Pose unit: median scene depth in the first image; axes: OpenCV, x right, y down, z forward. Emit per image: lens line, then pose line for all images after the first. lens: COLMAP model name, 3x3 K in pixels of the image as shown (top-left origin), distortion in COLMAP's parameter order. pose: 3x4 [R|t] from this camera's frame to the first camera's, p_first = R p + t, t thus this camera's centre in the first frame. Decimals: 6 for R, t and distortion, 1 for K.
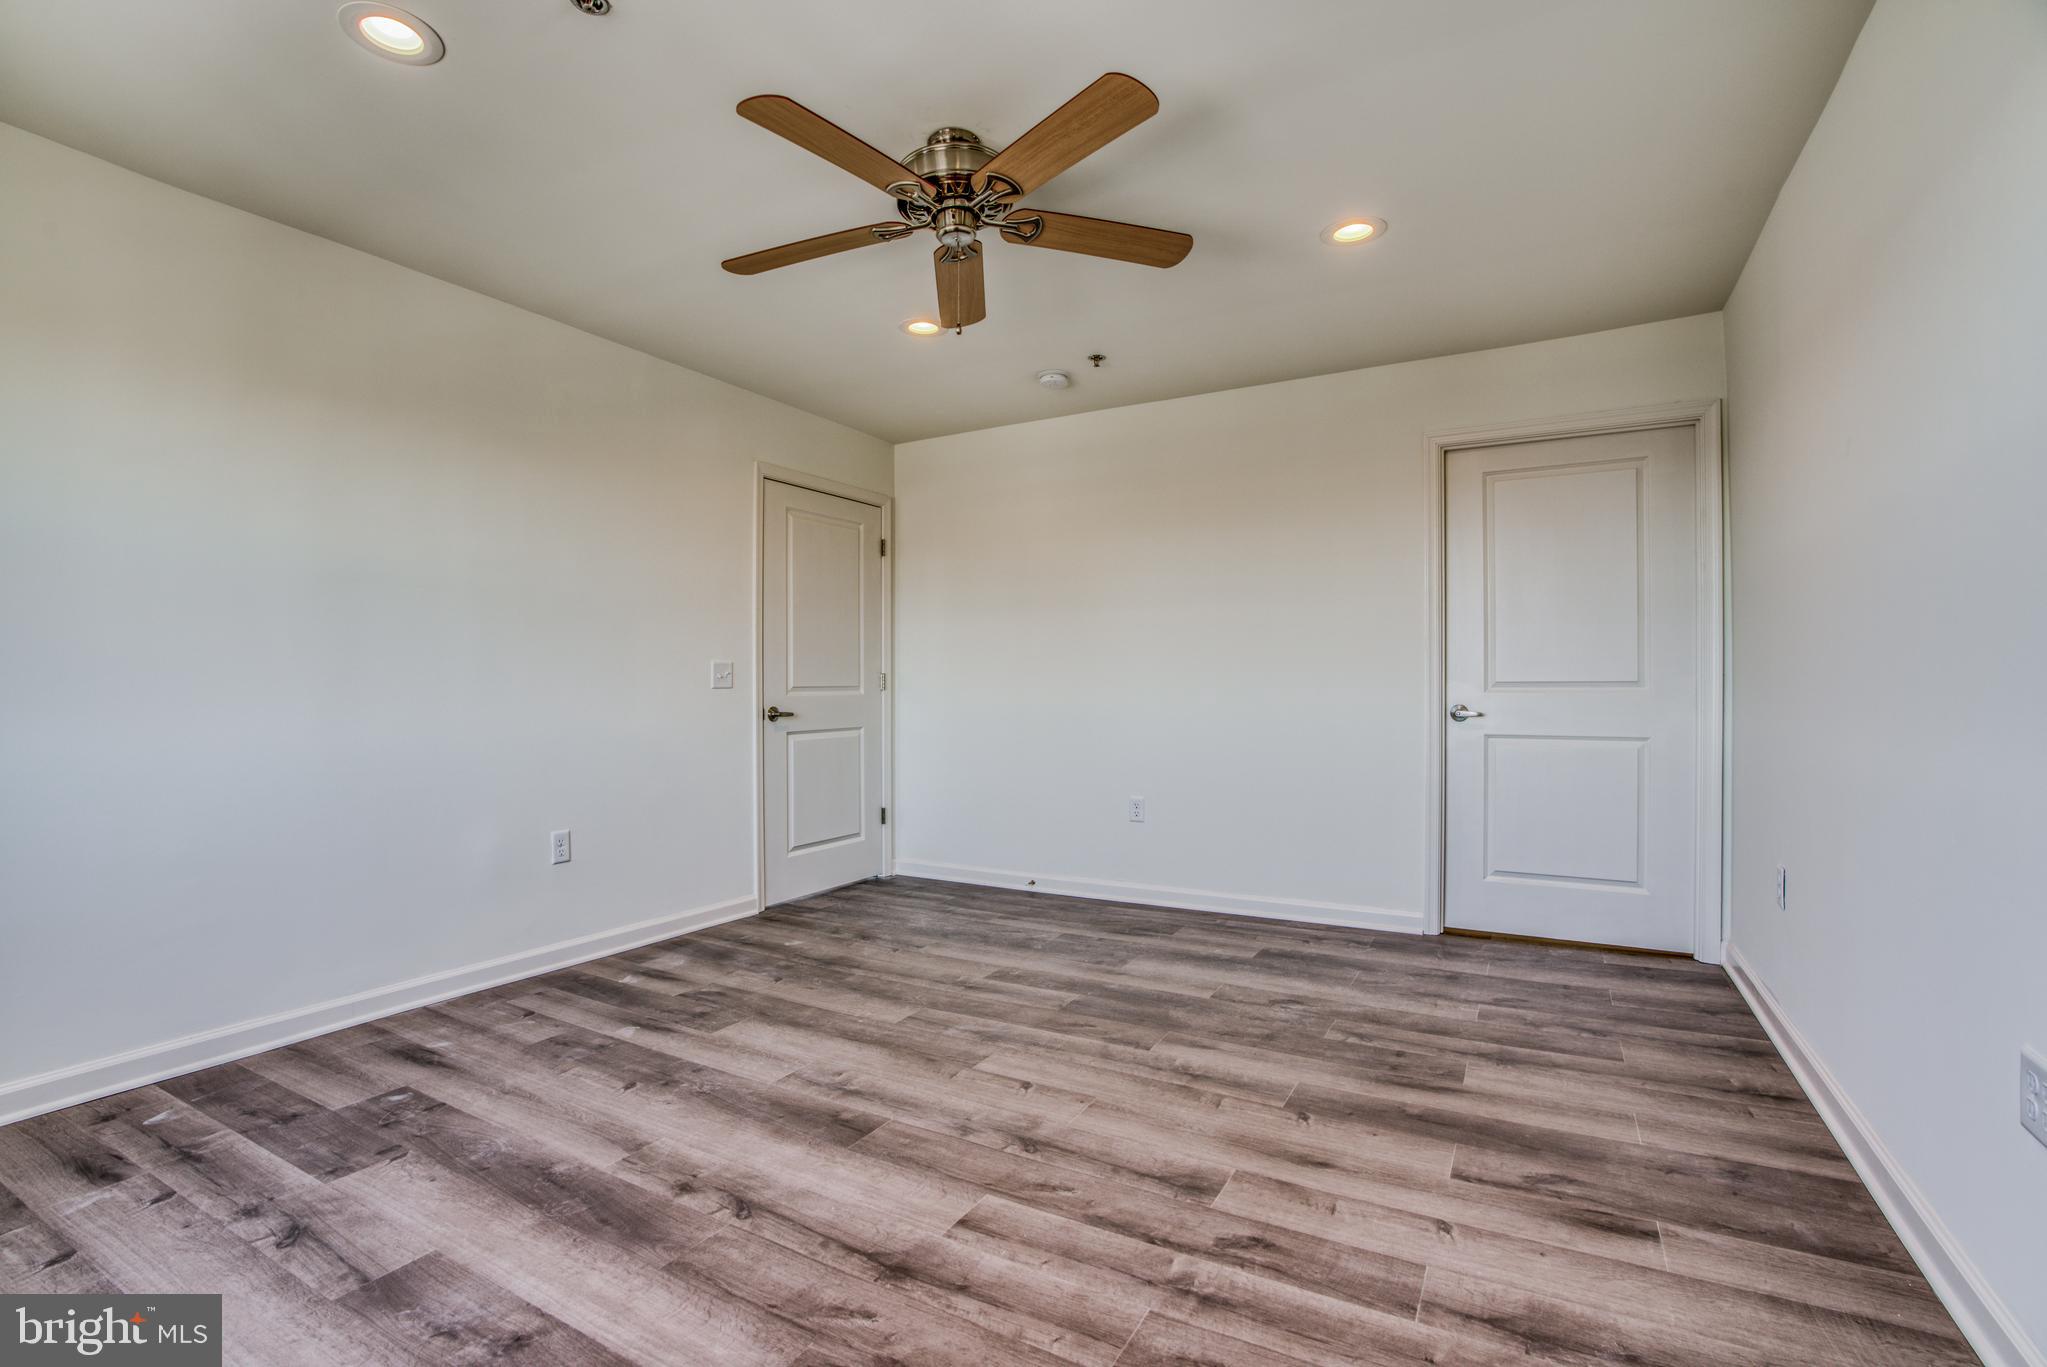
lens RADIAL K [[947.9, 0, 1009.1], [0, 947.9, 696.8], [0, 0, 1]] dist [-0.038875, 0.004912]
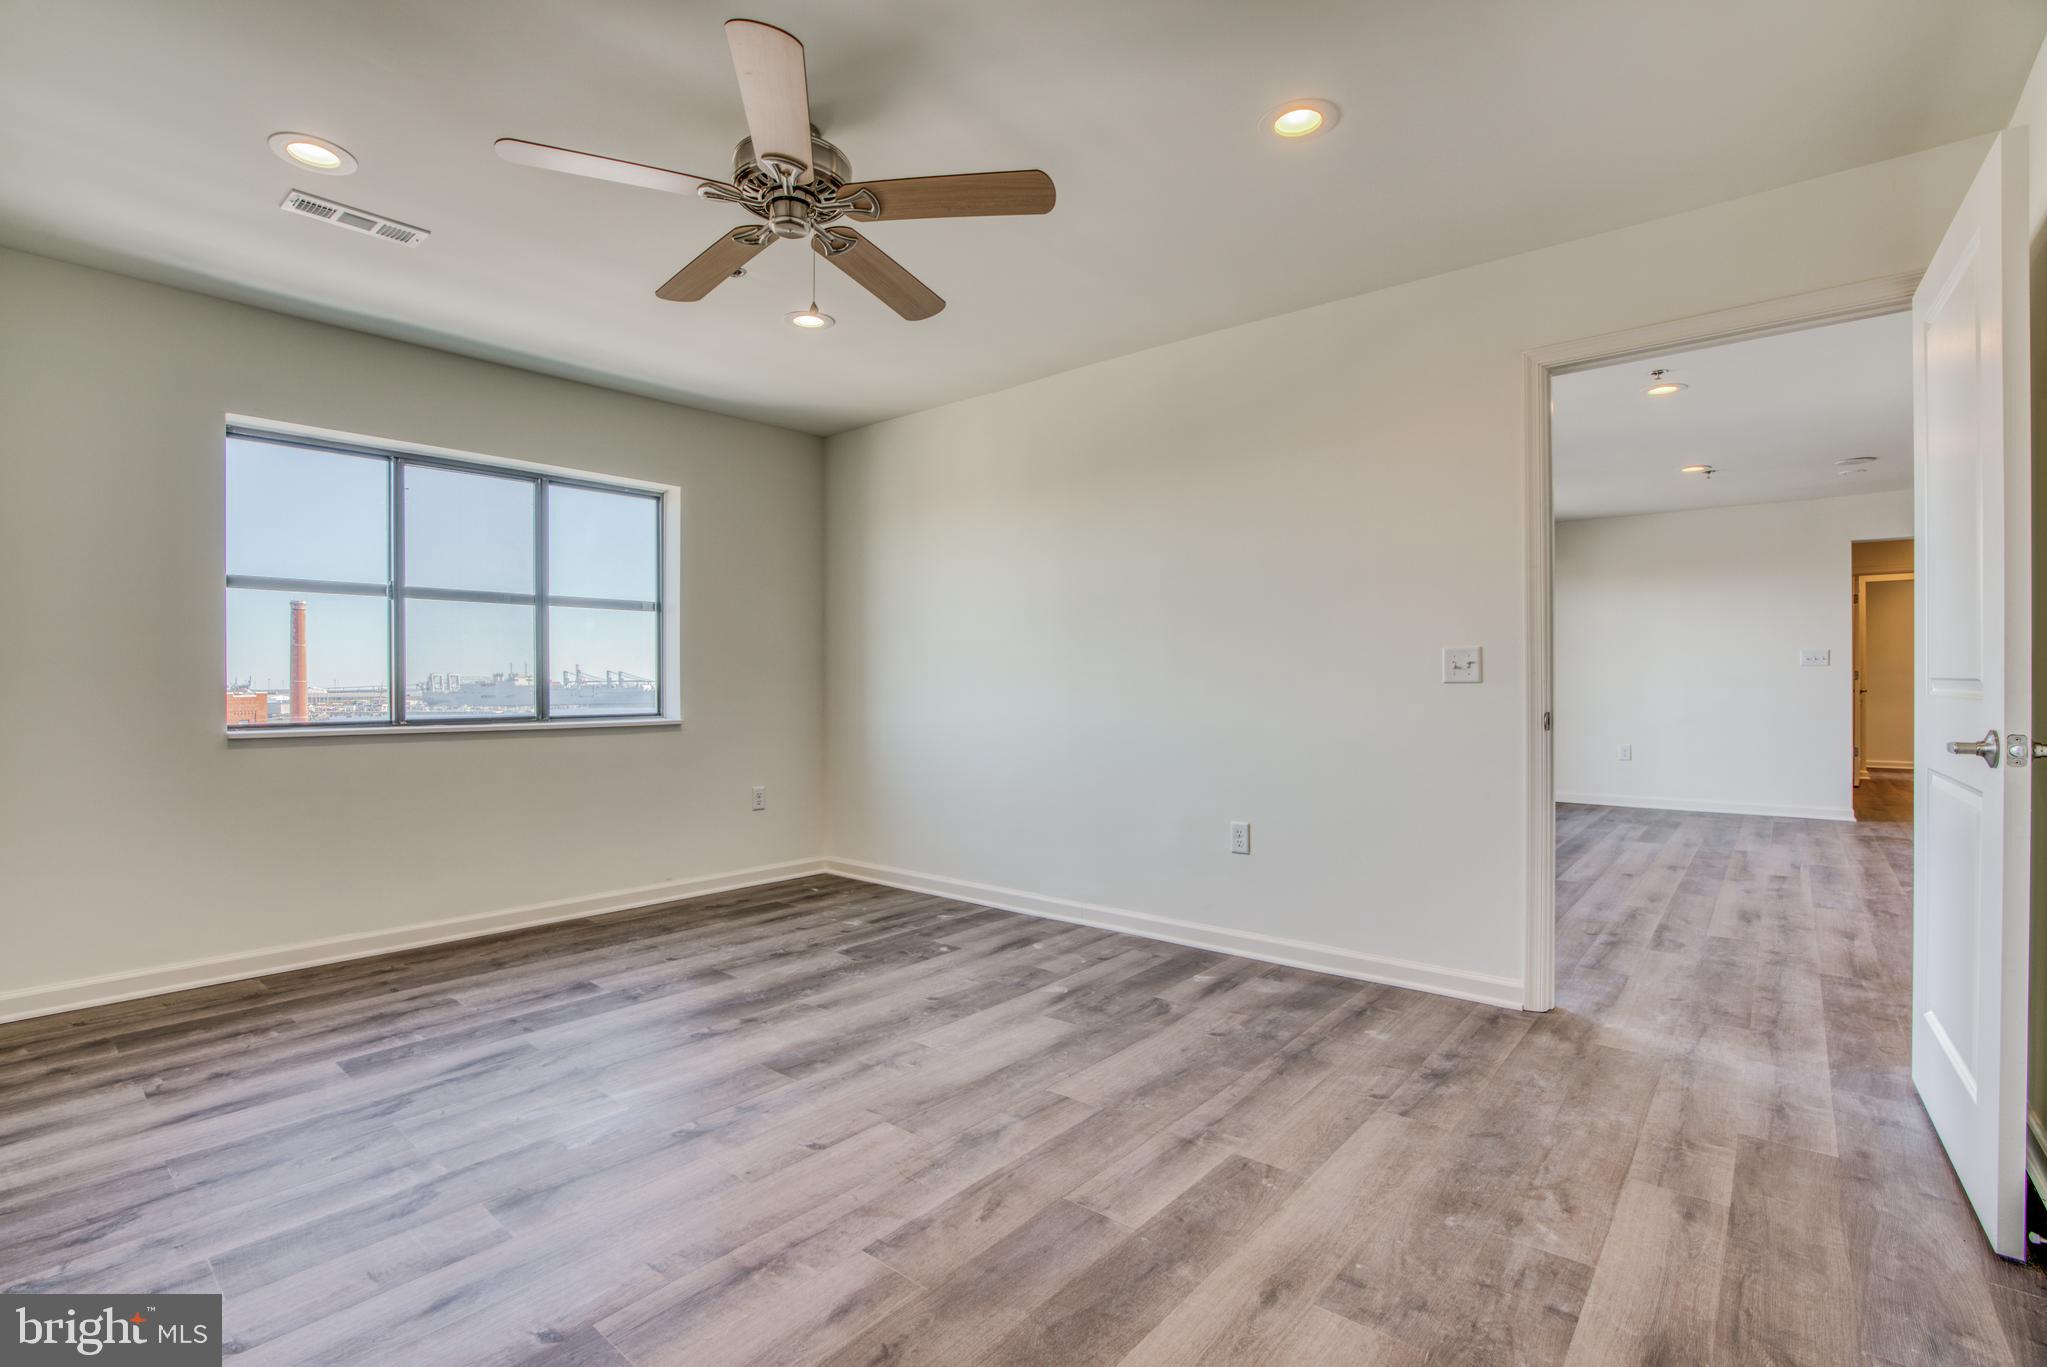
lens RADIAL K [[947.9, 0, 1003.9], [0, 947.9, 680.7], [0, 0, 1]] dist [-0.038875, 0.004912]
pose [[-0.203739, -0.006330, -0.979005, 0.714991], [-0.002334, 0.999979, -0.005980, -0.006342], [0.979023, 0.001066, -0.203749, 1.164452]]
